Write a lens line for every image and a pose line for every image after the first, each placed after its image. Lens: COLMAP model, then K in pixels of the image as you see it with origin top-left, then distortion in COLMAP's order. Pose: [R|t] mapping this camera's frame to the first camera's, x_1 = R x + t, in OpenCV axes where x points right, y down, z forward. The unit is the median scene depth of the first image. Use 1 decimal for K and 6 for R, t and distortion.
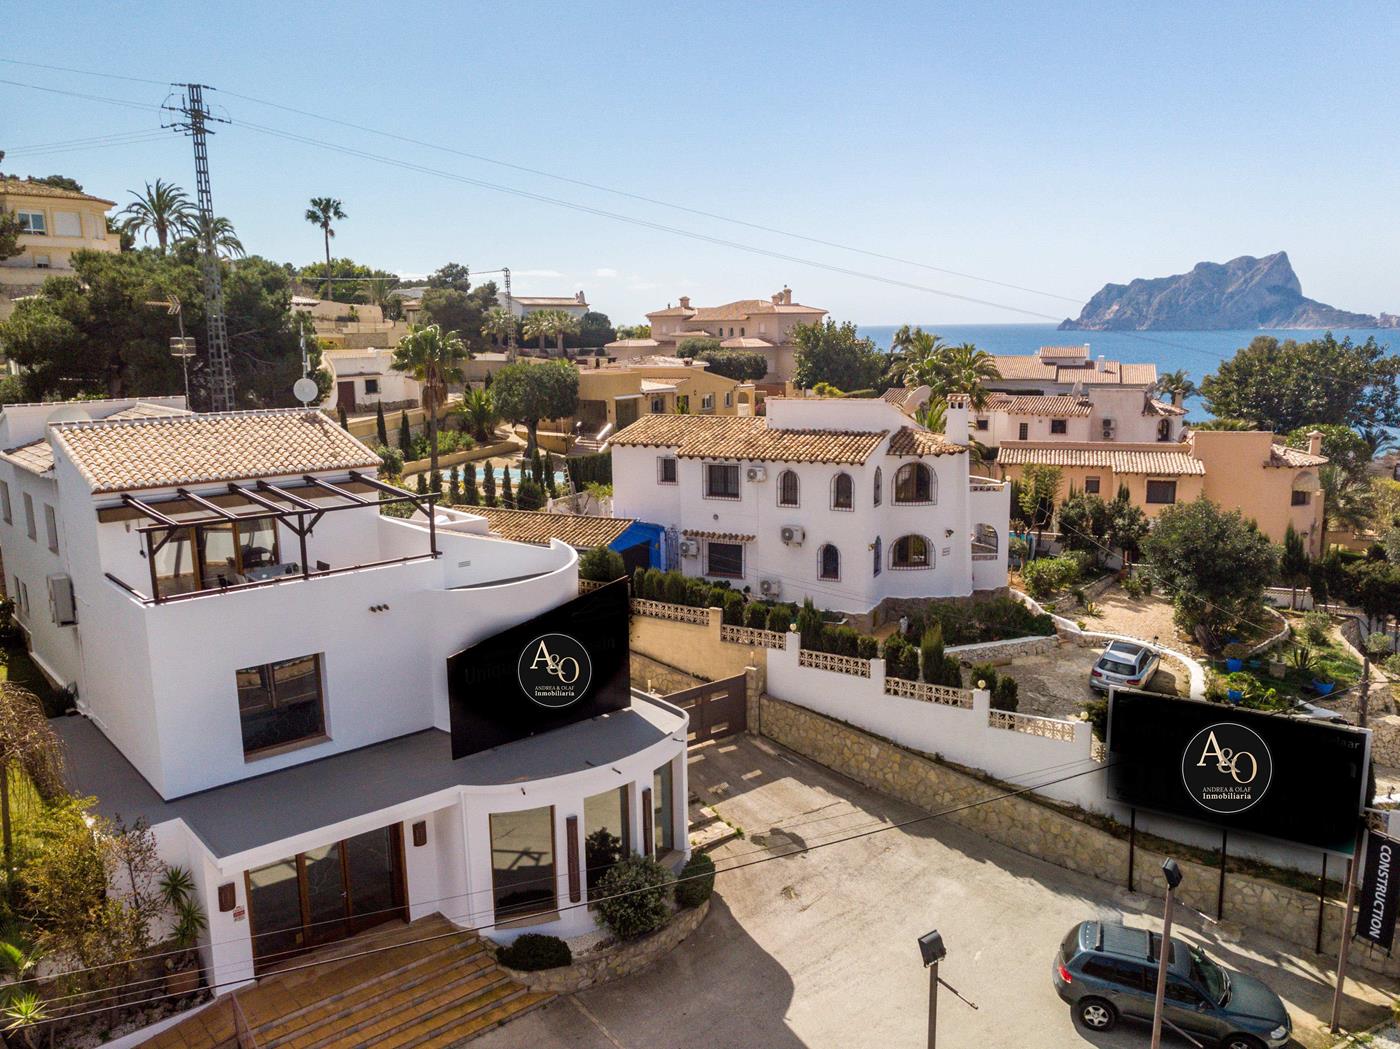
lens RADIAL K [[1107.9, 0, 700.0], [0, 1107.9, 524.5], [0, 0, 1]] dist [0.044985, -0.051253]
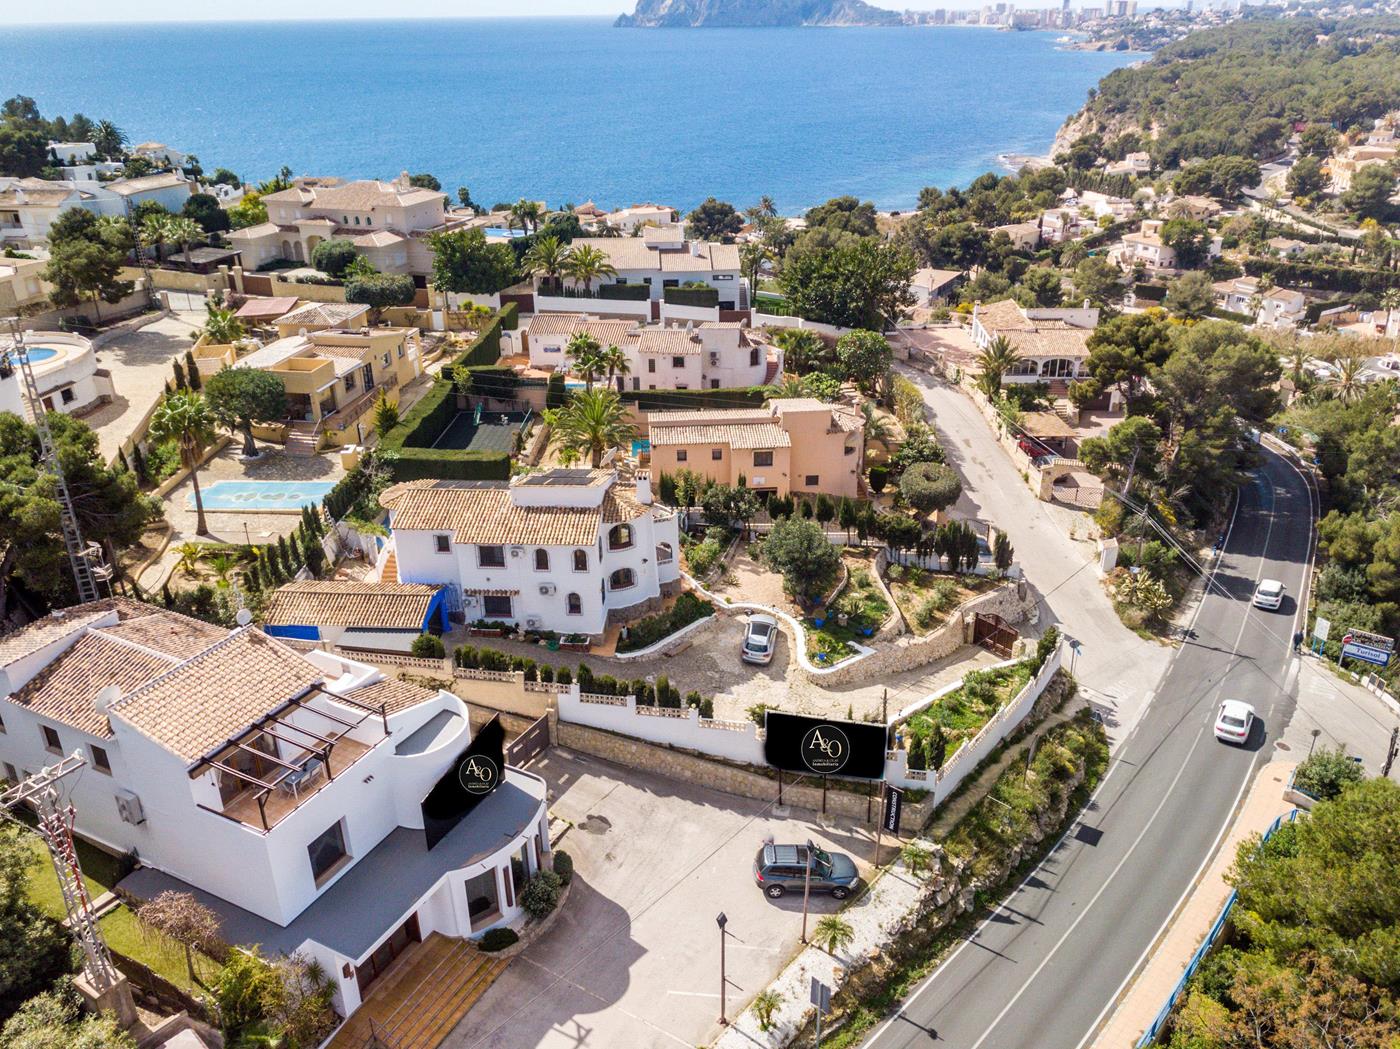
lens RADIAL K [[1144.3, 0, 700.0], [0, 1144.3, 524.5], [0, 0, 1]] dist [0.082948, -0.192805]
pose [[0.929101, -0.156616, 0.335027, -0.262964], [0.067617, 0.962571, 0.262458, -0.540153], [-0.363592, -0.221196, 0.904916, -0.499922]]
